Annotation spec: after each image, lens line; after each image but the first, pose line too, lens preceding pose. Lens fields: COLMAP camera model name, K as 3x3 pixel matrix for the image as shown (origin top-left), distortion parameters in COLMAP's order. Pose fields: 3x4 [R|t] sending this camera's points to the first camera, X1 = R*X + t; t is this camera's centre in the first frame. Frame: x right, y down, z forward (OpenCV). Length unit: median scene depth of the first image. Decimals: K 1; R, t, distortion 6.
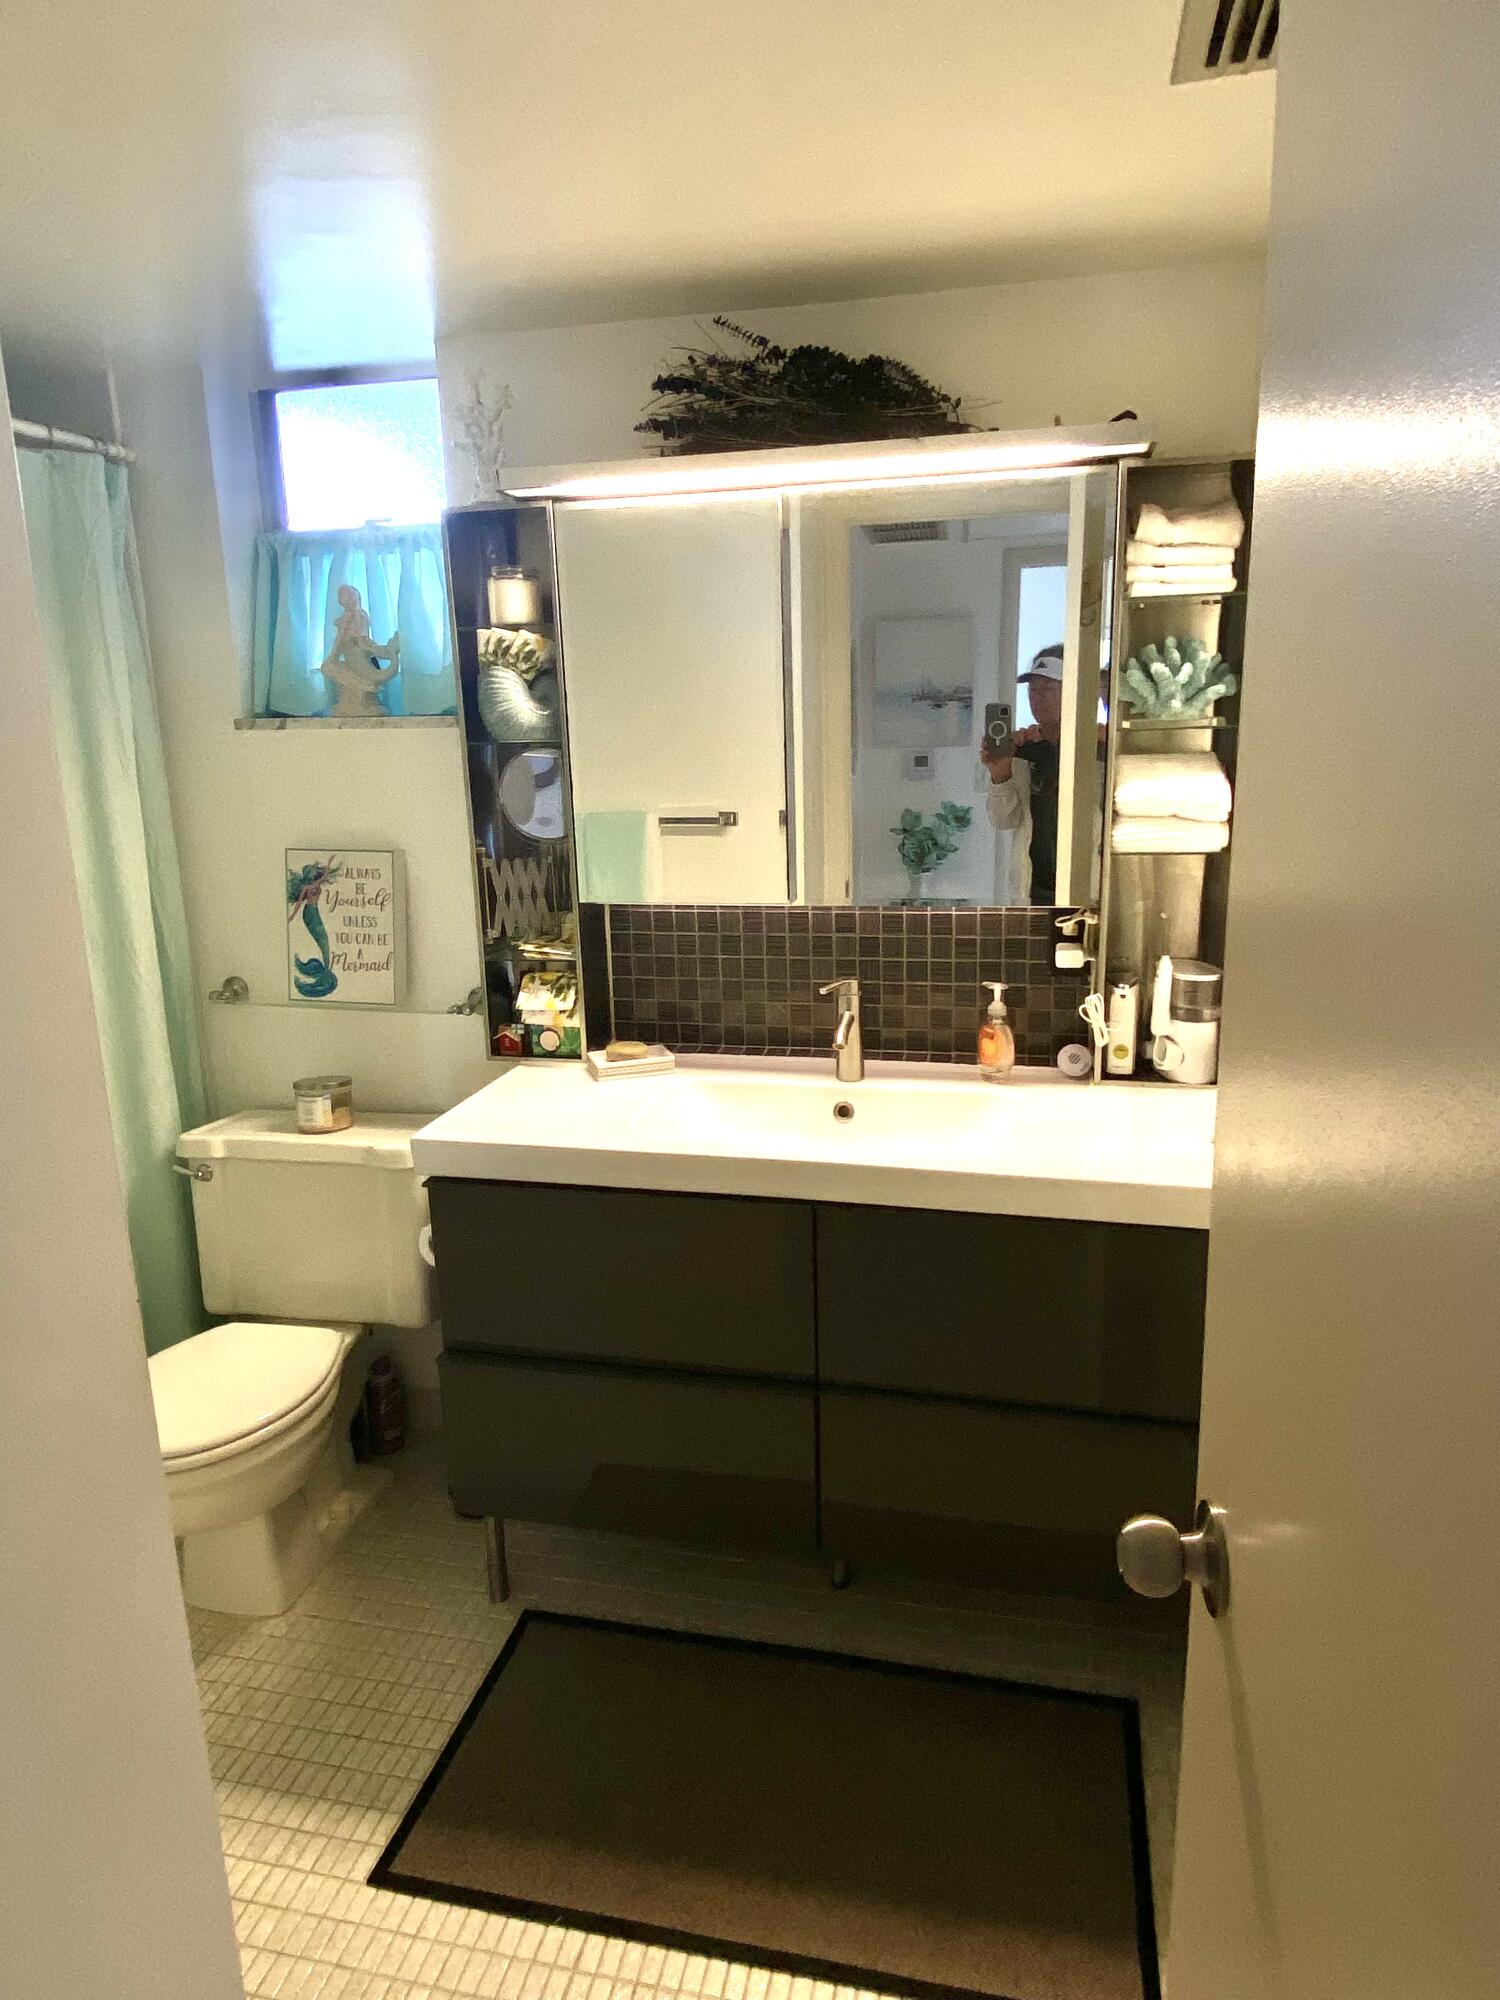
lens RADIAL K [[1221.6, 0, 750.0], [0, 1221.6, 1000.0], [0, 0, 1]] dist [0.066081, -0.072856]
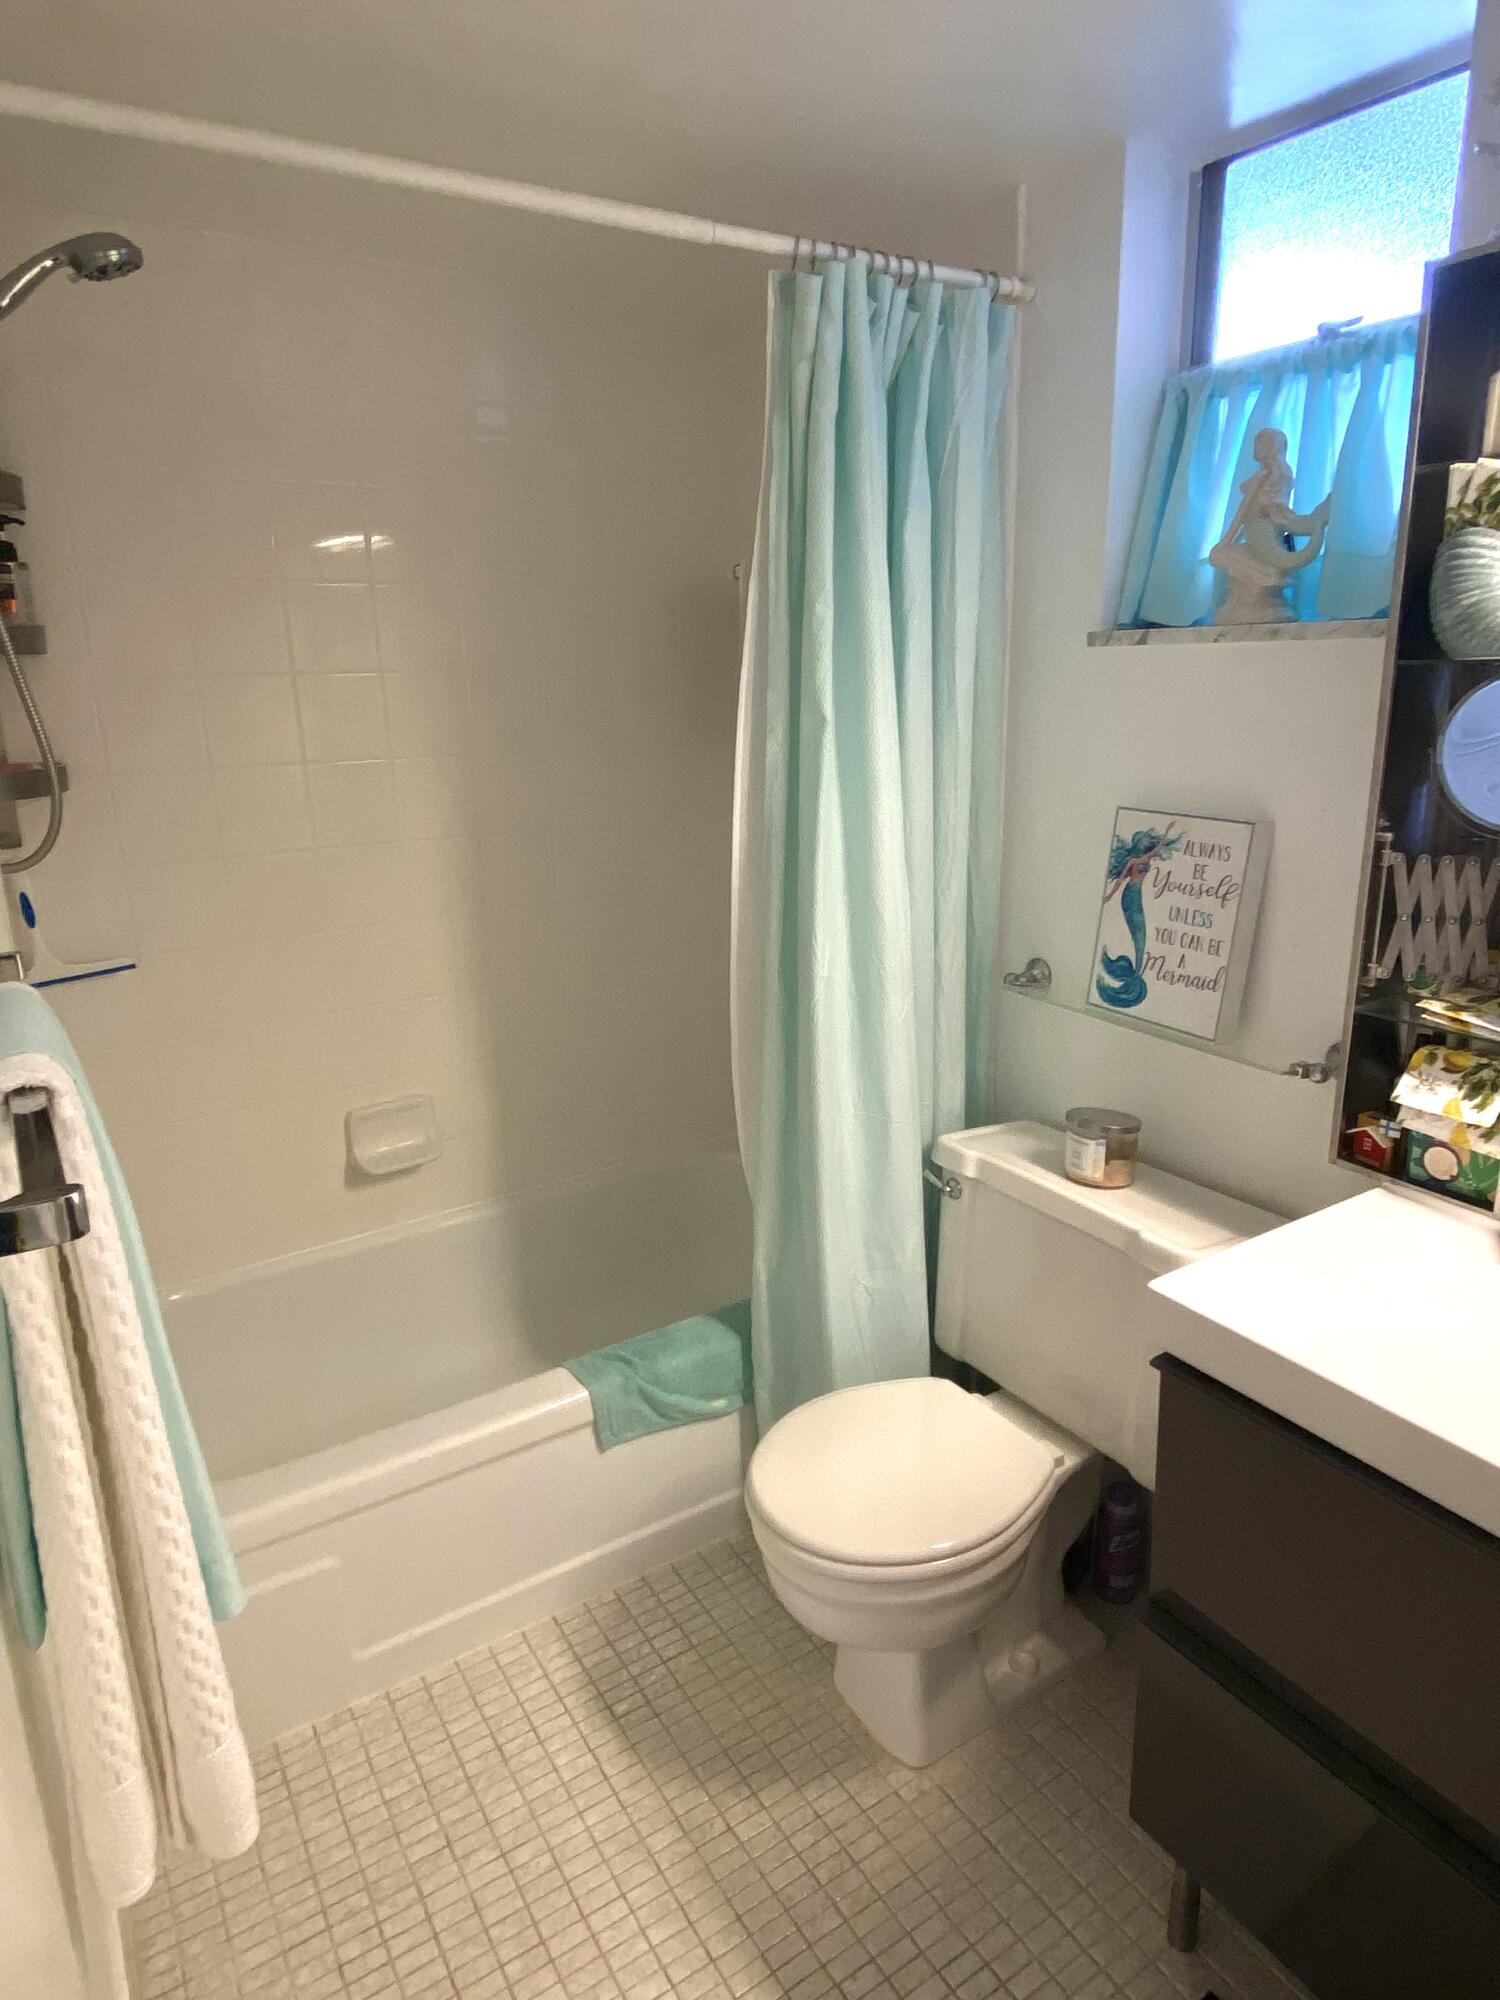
lens RADIAL K [[1221.6, 0, 750.0], [0, 1221.6, 1000.0], [0, 0, 1]] dist [0.066081, -0.072856]
pose [[0.728982, 0.190812, -0.657401, -0.024928], [-0.156416, 0.981389, 0.111402, -0.056356], [0.666423, 0.021617, 0.745261, 0.299030]]
